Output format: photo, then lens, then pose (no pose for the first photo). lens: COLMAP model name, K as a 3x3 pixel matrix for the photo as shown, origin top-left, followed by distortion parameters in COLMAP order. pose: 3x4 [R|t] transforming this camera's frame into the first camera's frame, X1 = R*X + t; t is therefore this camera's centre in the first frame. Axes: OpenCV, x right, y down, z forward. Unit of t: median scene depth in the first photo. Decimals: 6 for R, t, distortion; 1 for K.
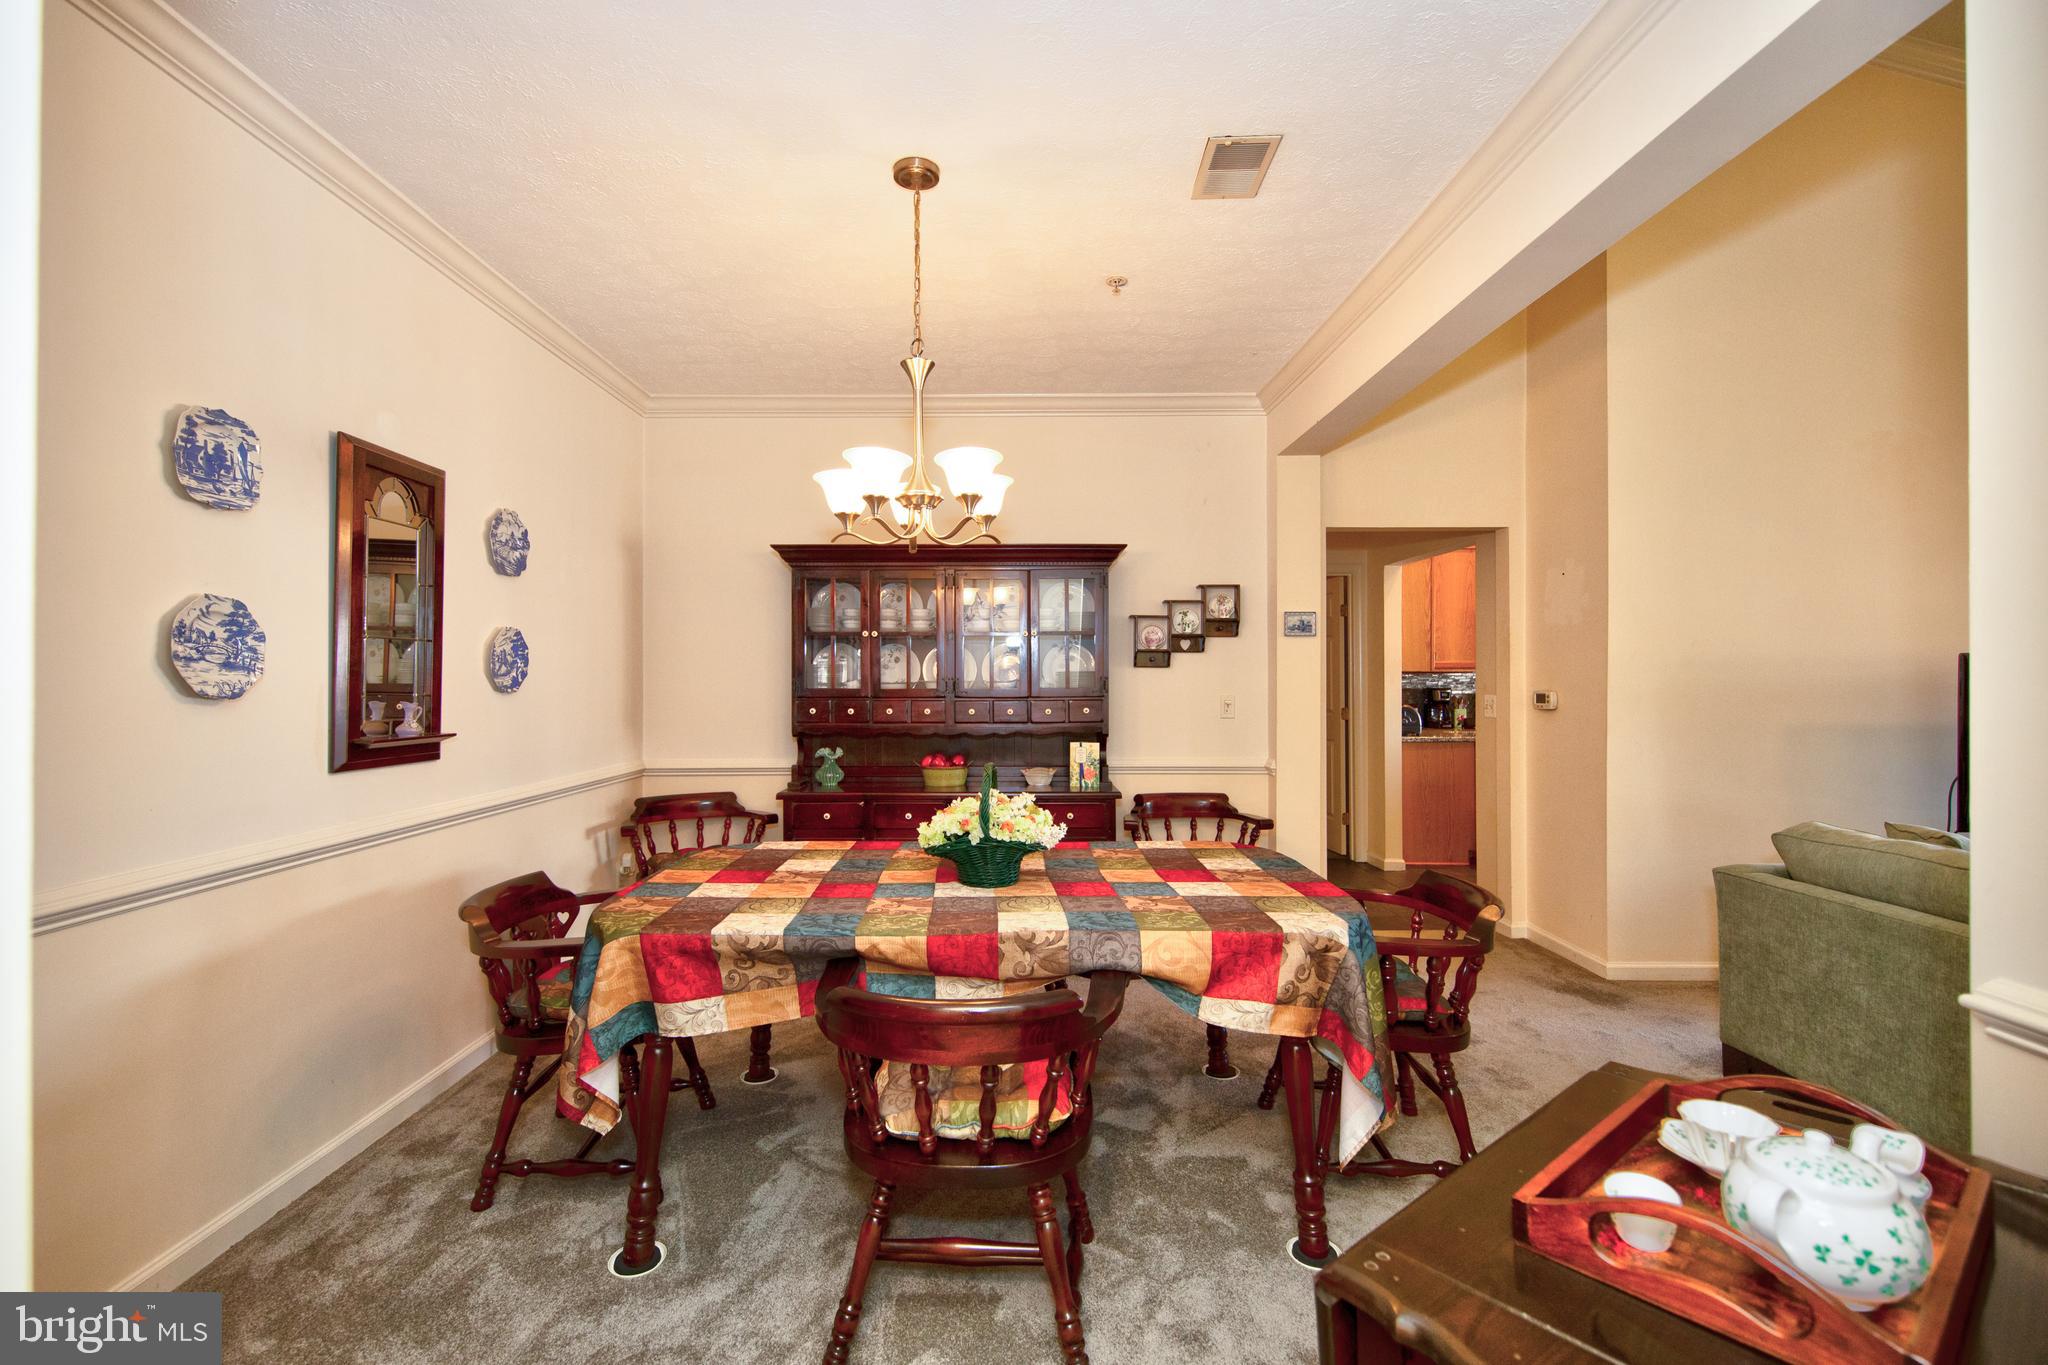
lens RADIAL K [[846.2, 0, 1024.0], [0, 846.2, 682.5], [0, 0, 1]] dist [-0.000859, -0.000140]
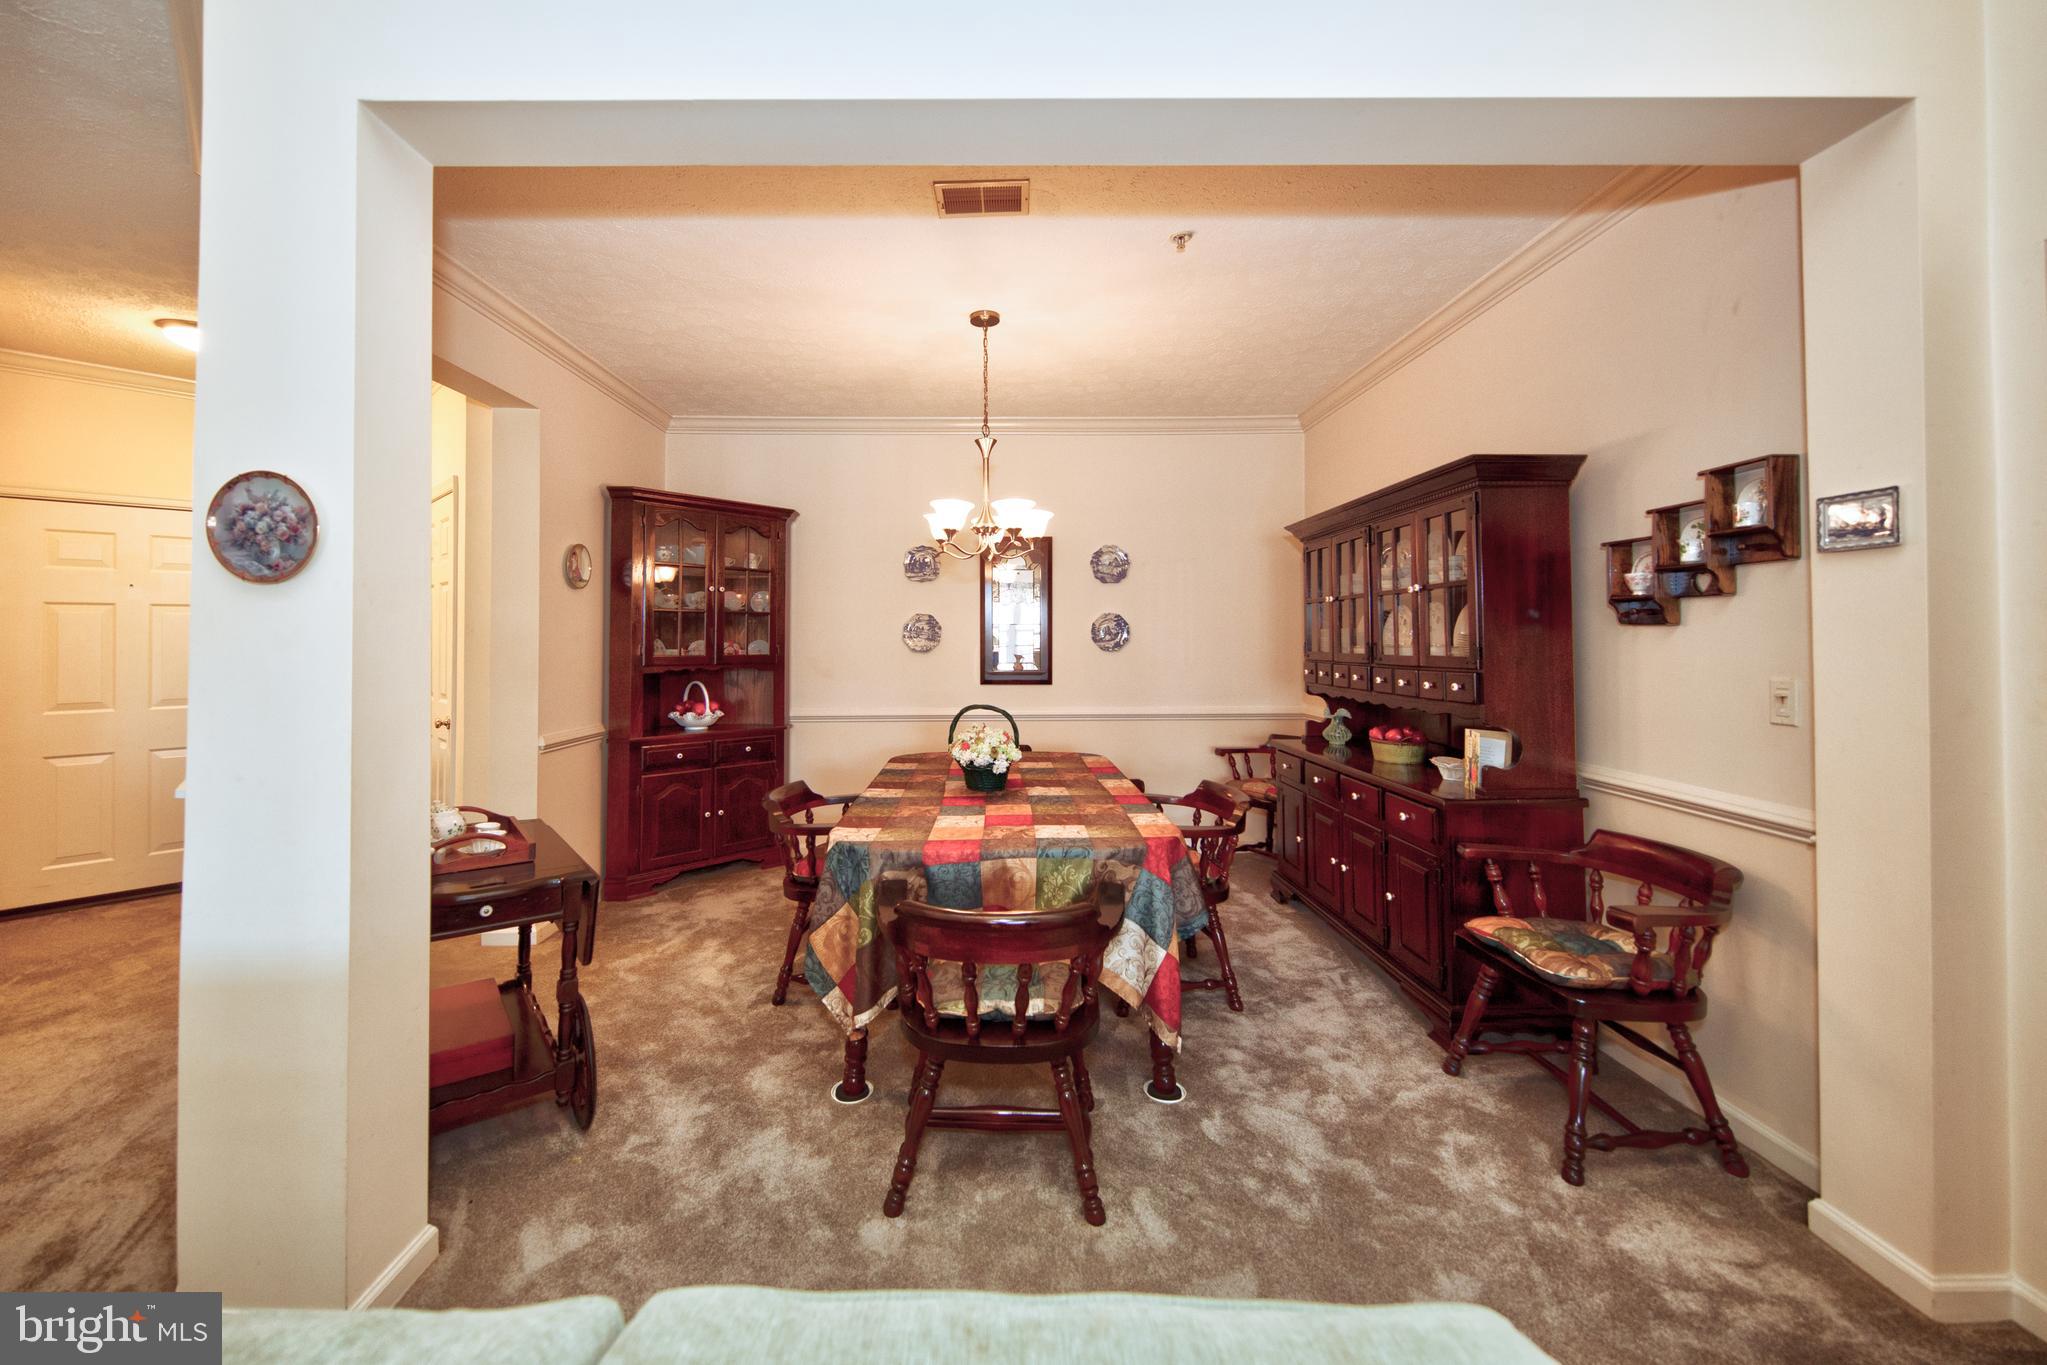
lens RADIAL K [[802.3, 0, 1018.3], [0, 802.3, 623.8], [0, 0, 1]] dist [0.000551, -0.000043]
pose [[0.030310, -0.019444, -0.999351, 1.031823], [0.002277, 0.999810, -0.019384, -0.012186], [0.999538, -0.001688, 0.030349, 0.770567]]
